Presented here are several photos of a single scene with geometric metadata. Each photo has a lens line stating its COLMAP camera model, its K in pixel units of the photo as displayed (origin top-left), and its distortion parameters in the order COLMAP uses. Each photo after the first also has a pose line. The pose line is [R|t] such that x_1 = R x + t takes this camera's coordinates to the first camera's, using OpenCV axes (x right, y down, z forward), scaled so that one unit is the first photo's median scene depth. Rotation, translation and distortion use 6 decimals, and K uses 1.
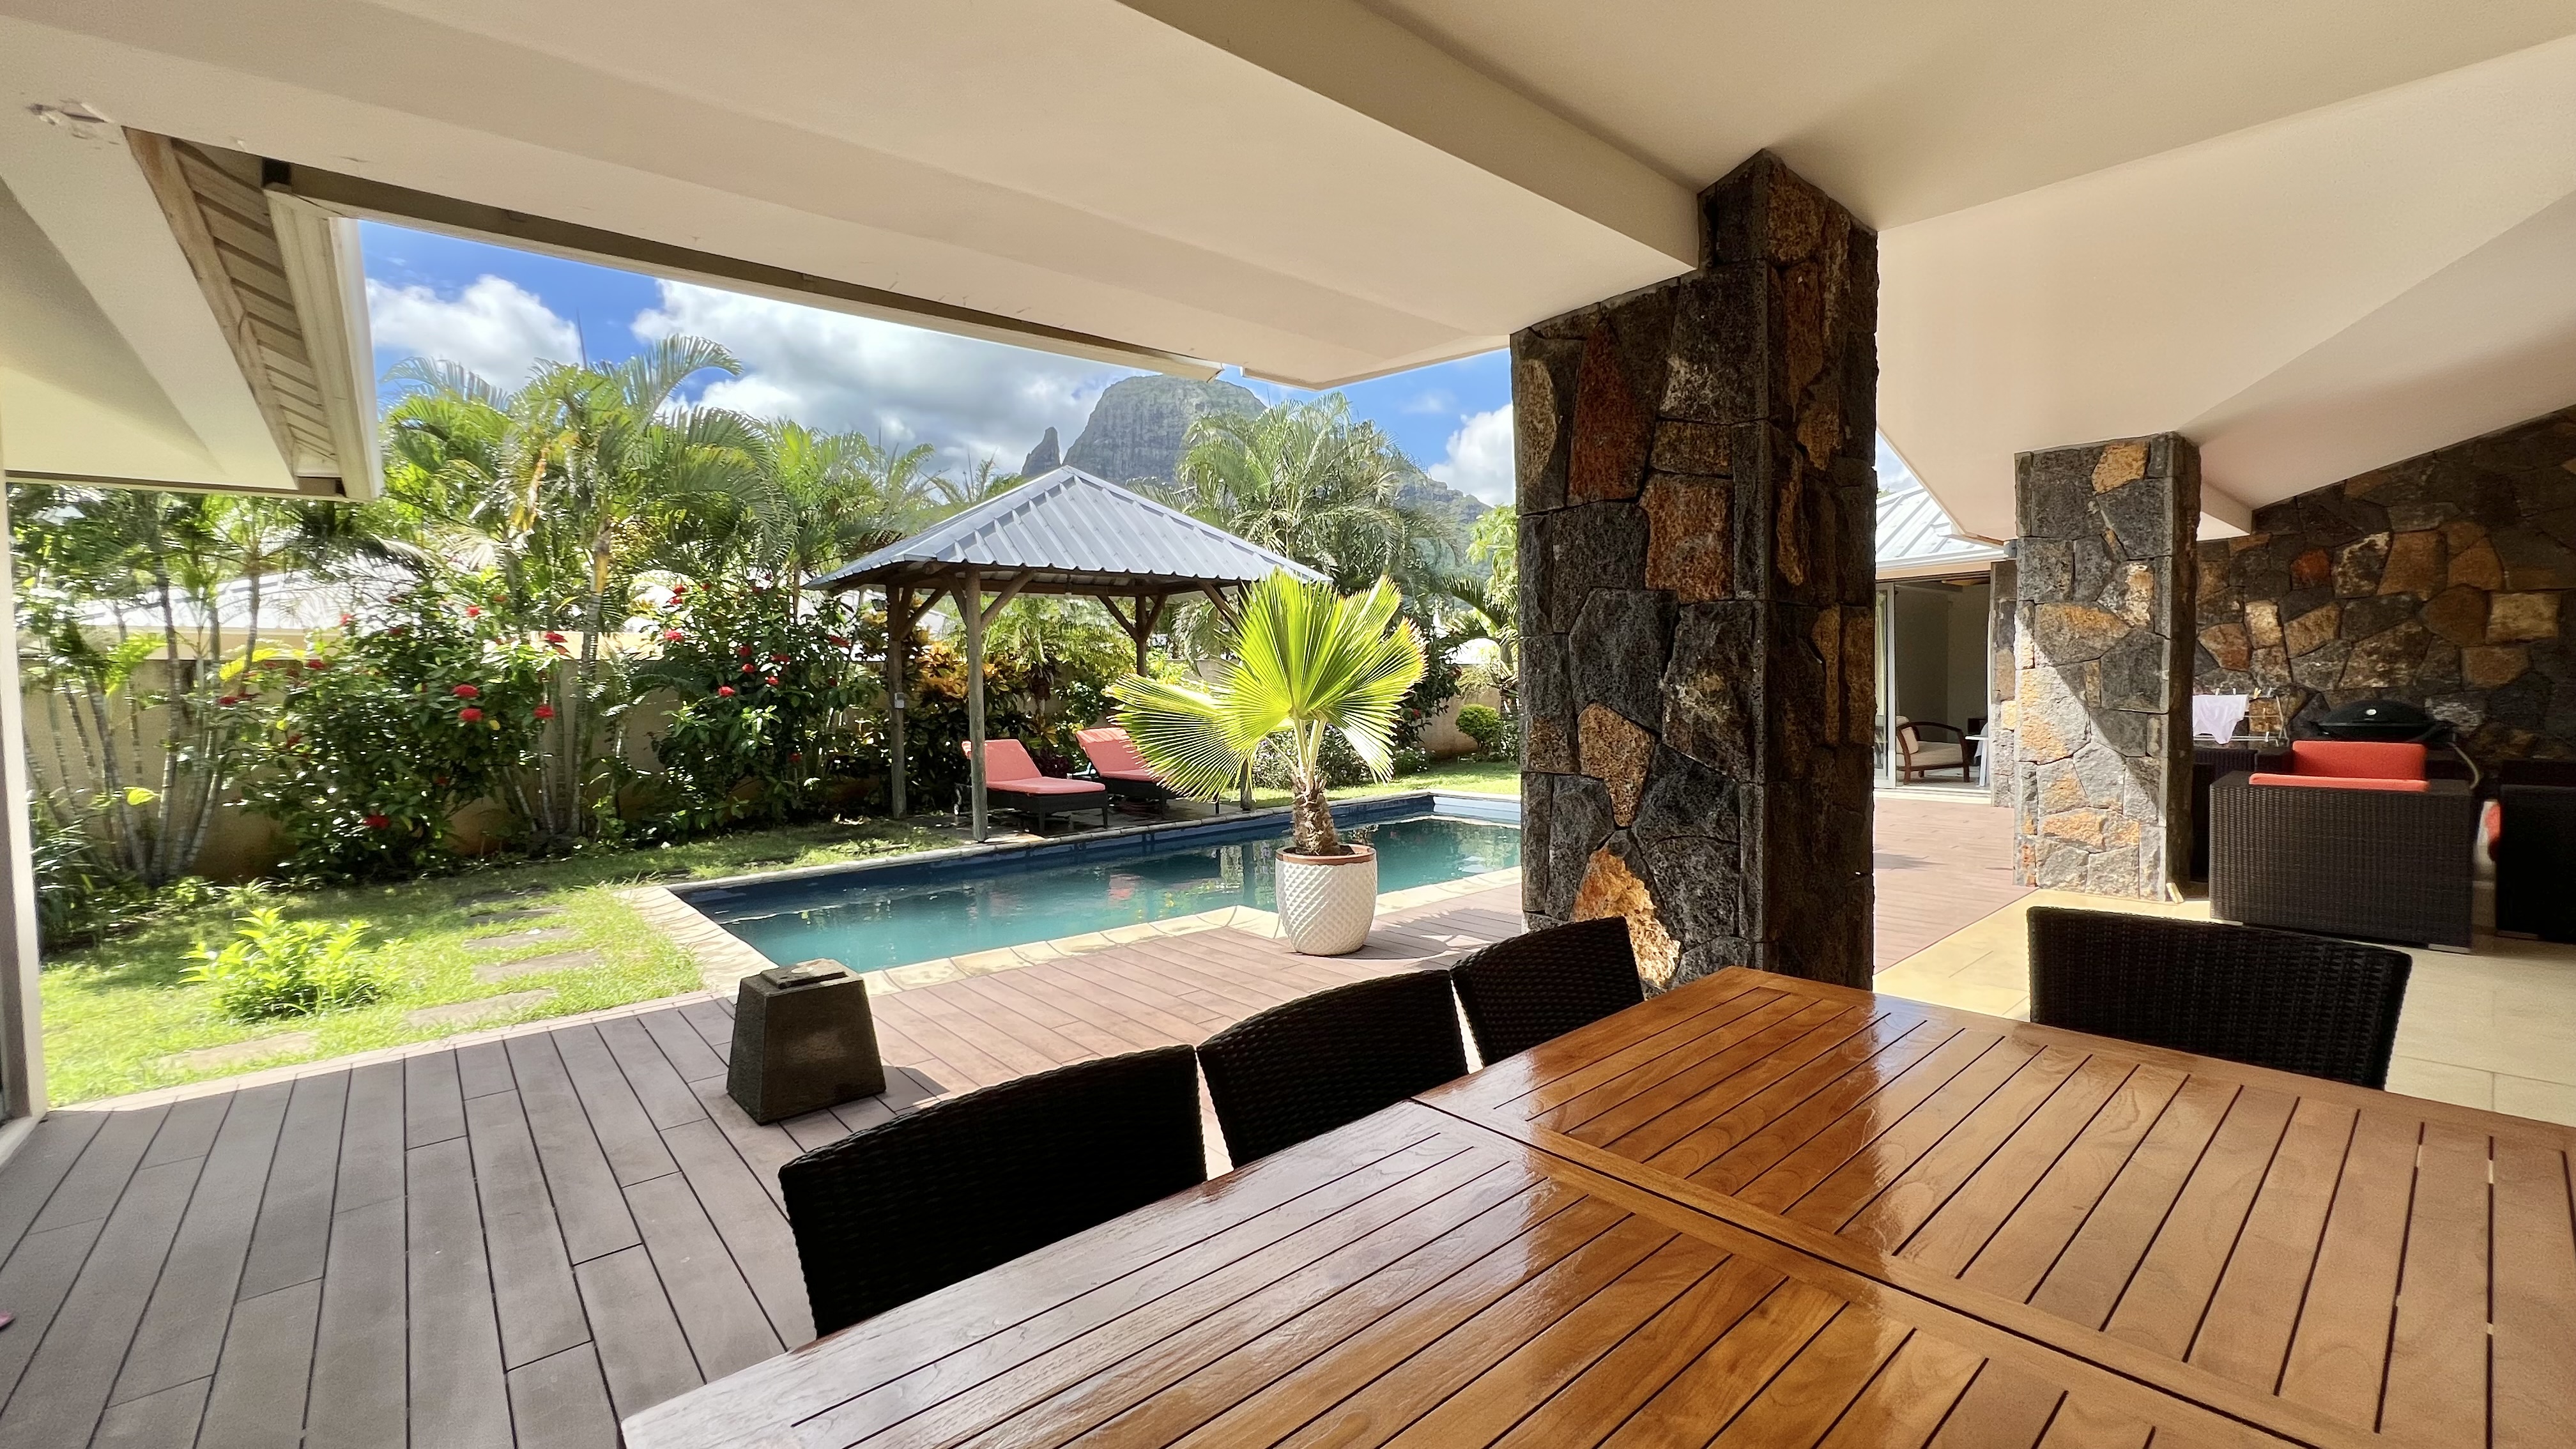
lens RADIAL K [[1029.1, 0, 1295.2], [0, 1029.1, 718.9], [0, 0, 1]] dist [0.000008, 0.000093]
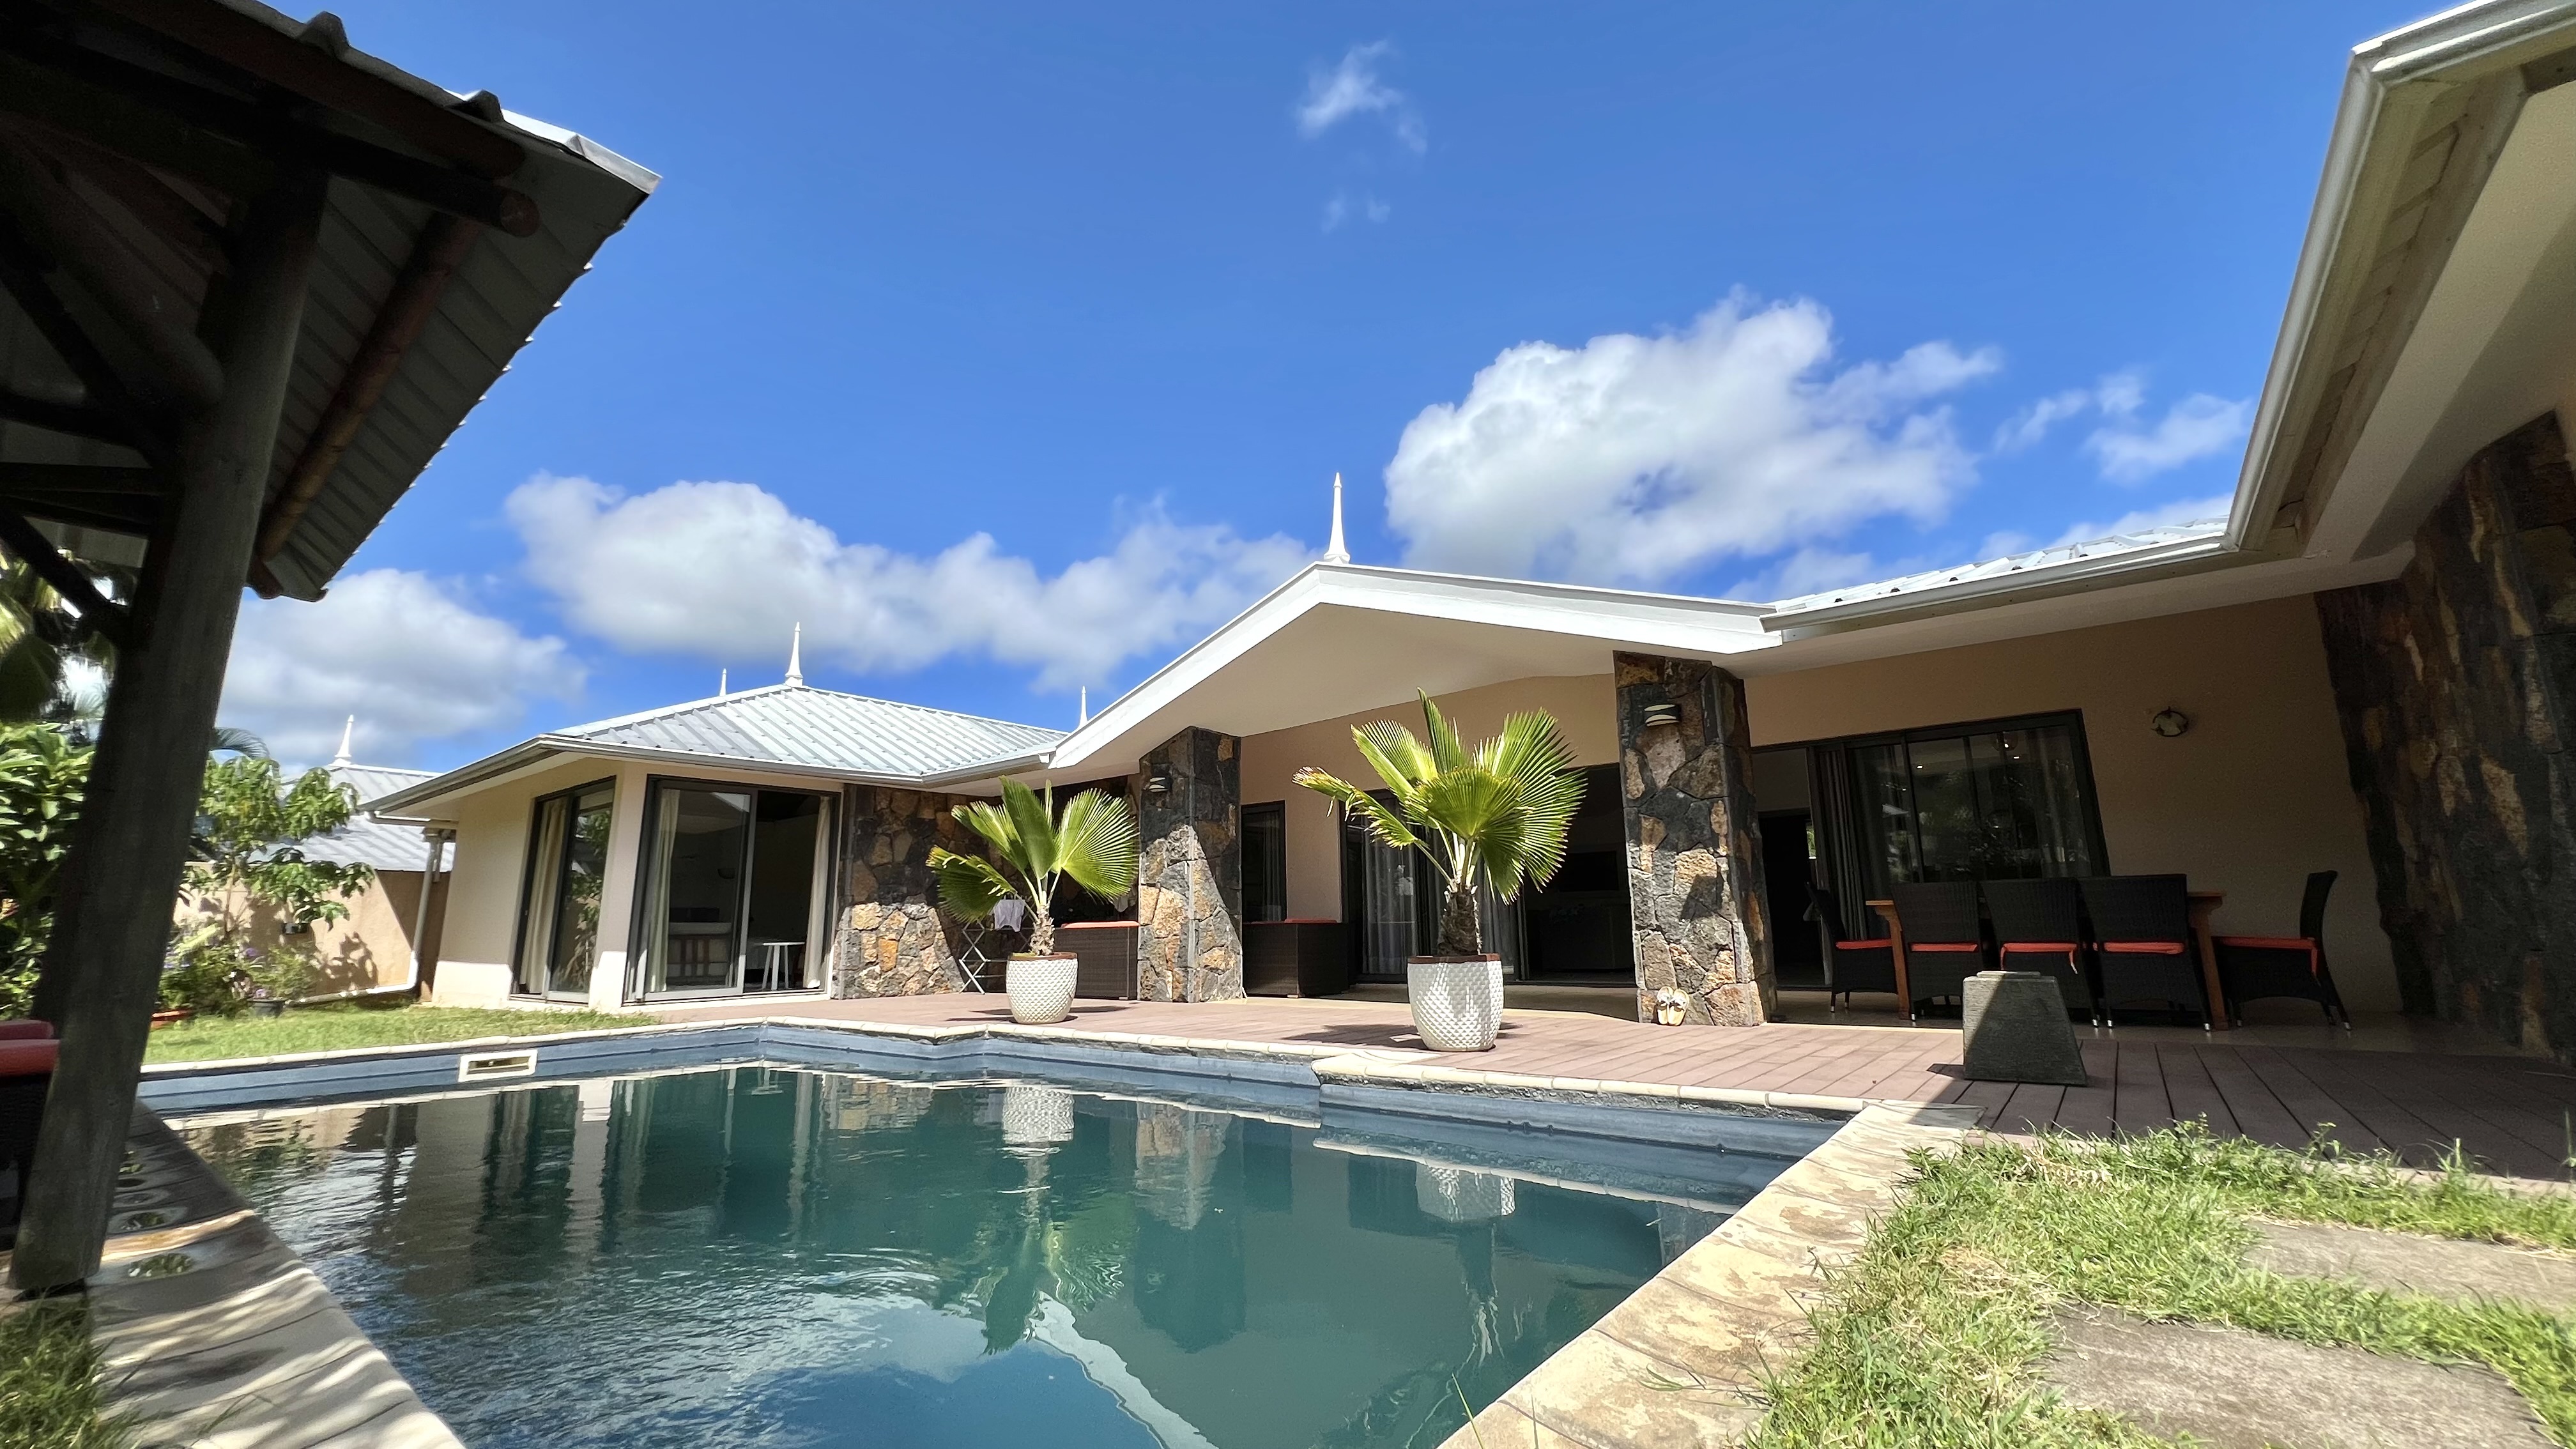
lens RADIAL K [[1029.1, 0, 1286.5], [0, 1029.1, 723.5], [0, 0, 1]] dist [0.000008, 0.000093]
pose [[-0.190286, 0.223699, 0.955903, -0.688210], [0.056502, 0.974575, -0.216821, 0.076523], [-0.980101, 0.012753, -0.198087, 0.913763]]
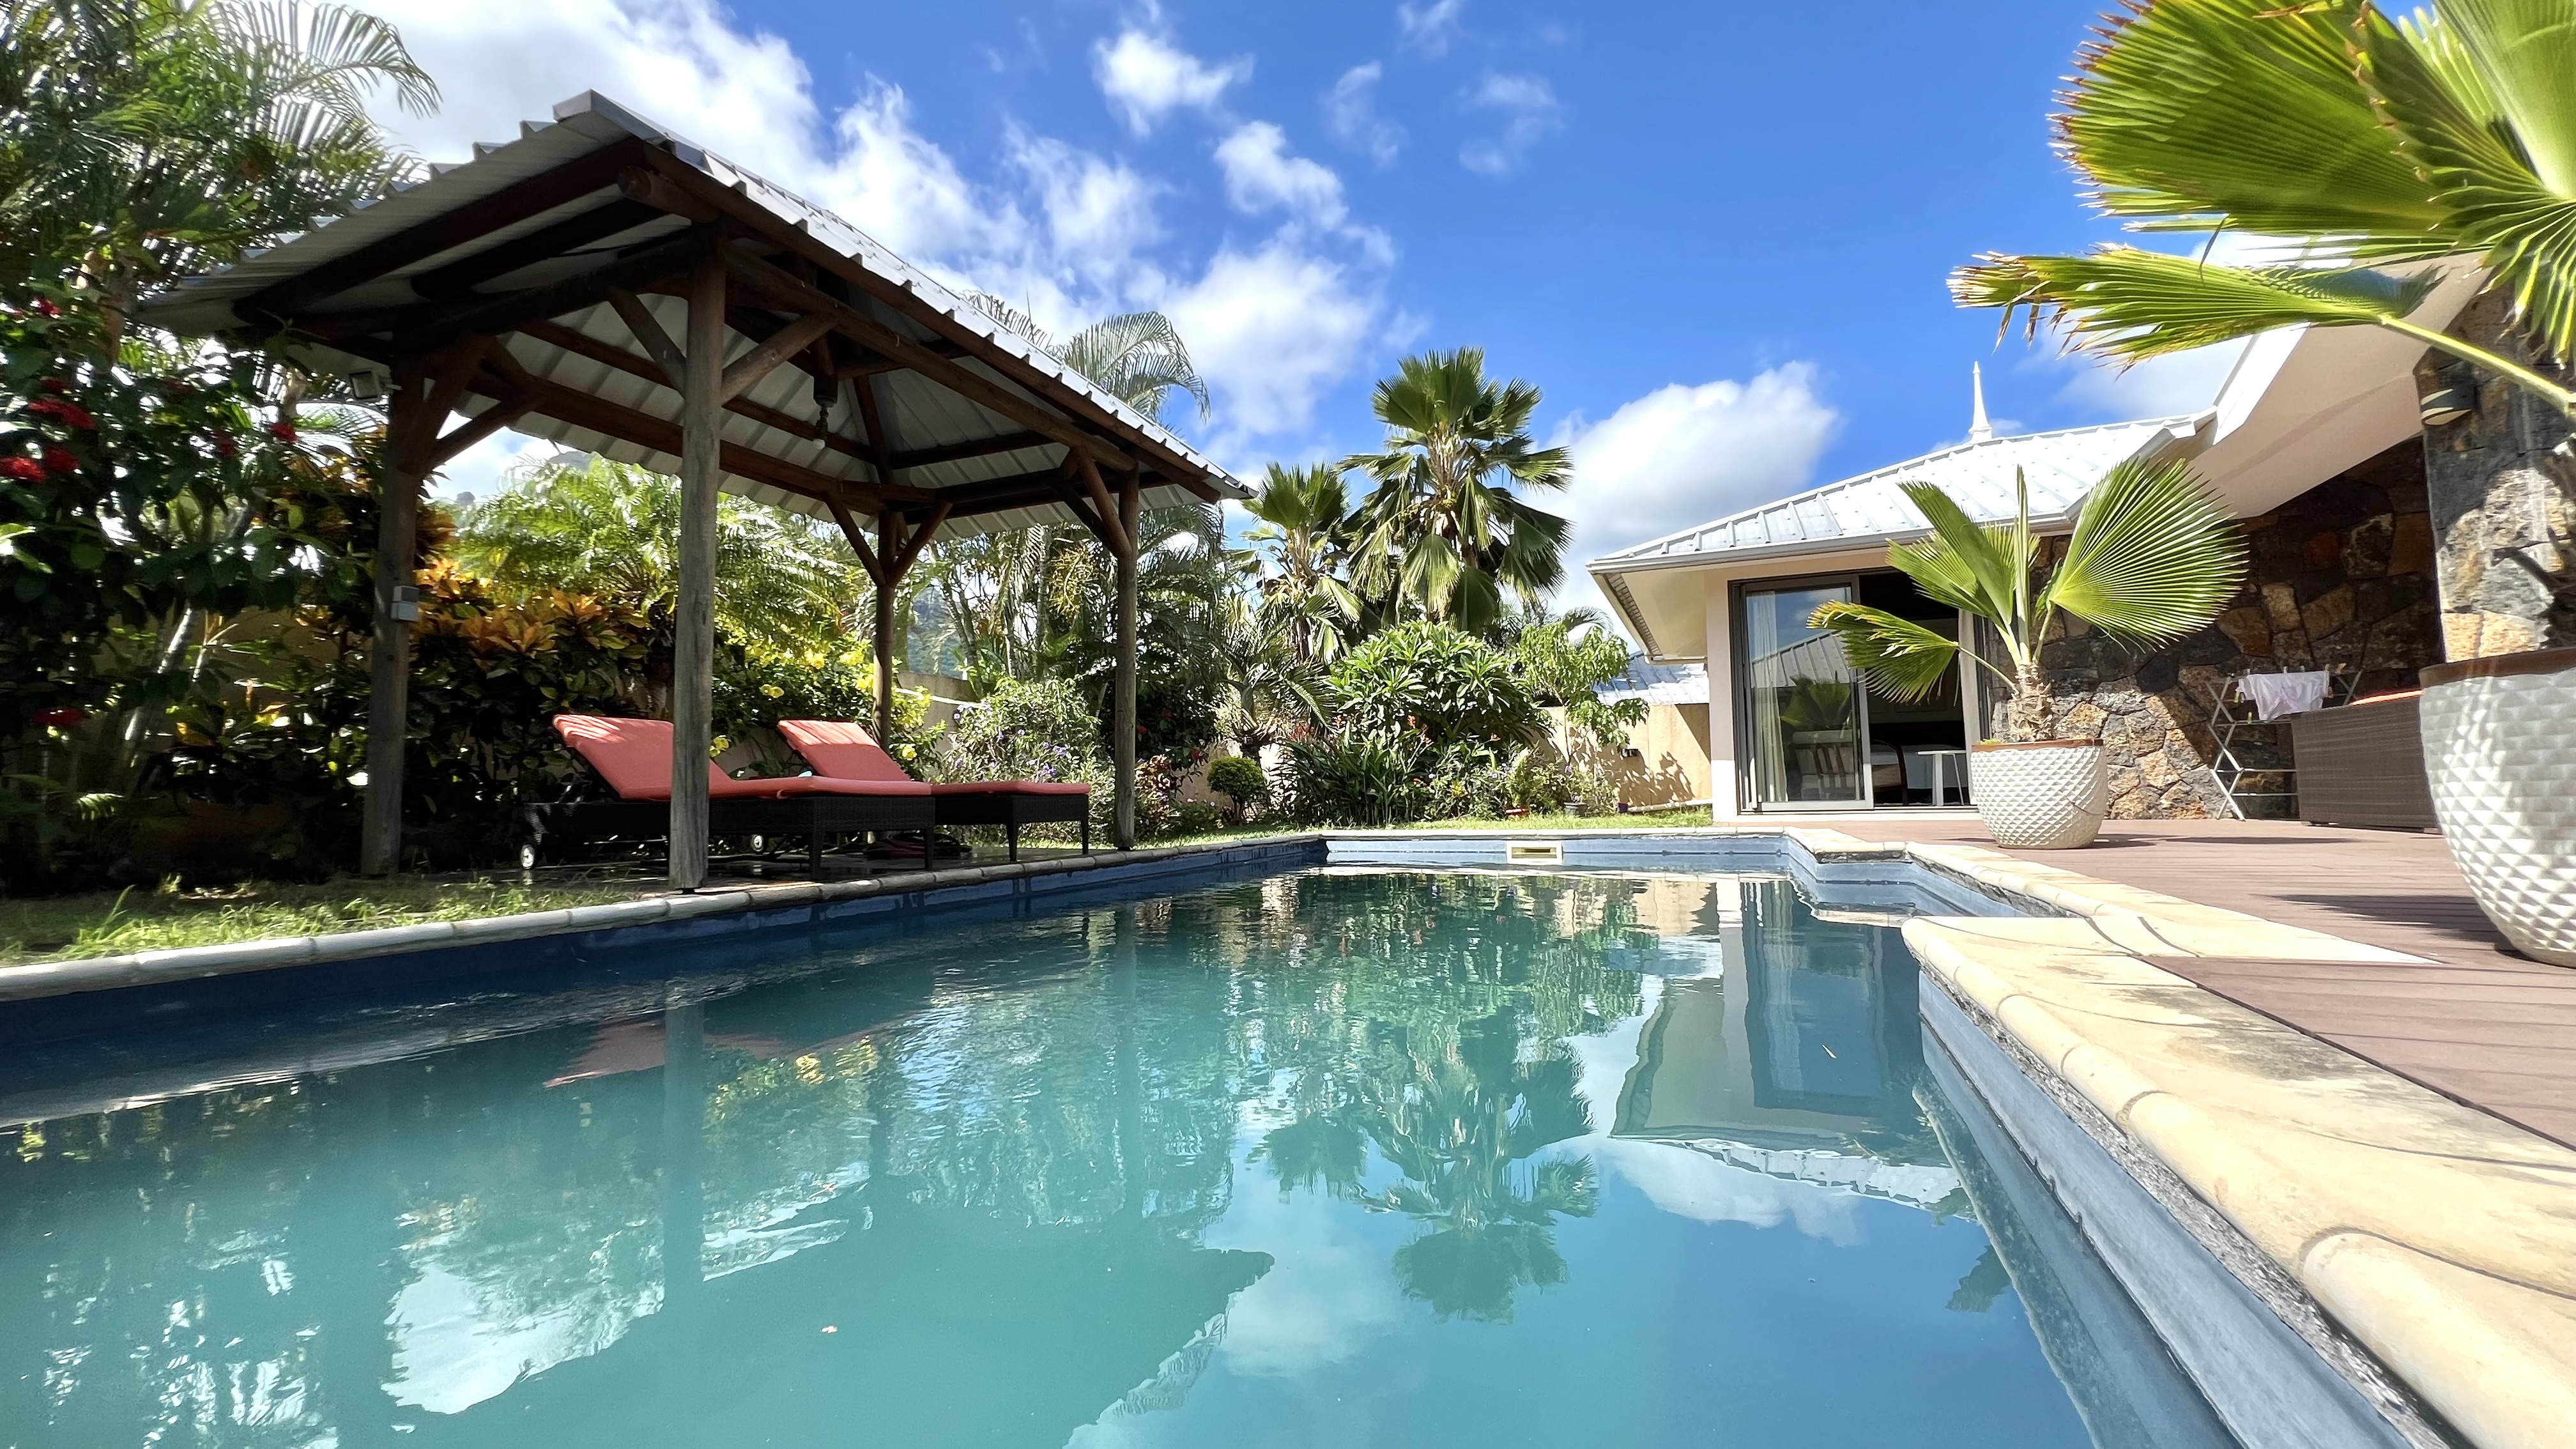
lens RADIAL K [[1029.1, 0, 1284.2], [0, 1029.1, 721.0], [0, 0, 1]] dist [0.000008, 0.000093]
pose [[0.897373, 0.041332, 0.439333, -0.320574], [0.011003, 0.993198, -0.115915, 0.118878], [-0.441136, 0.108853, 0.890815, 0.594309]]
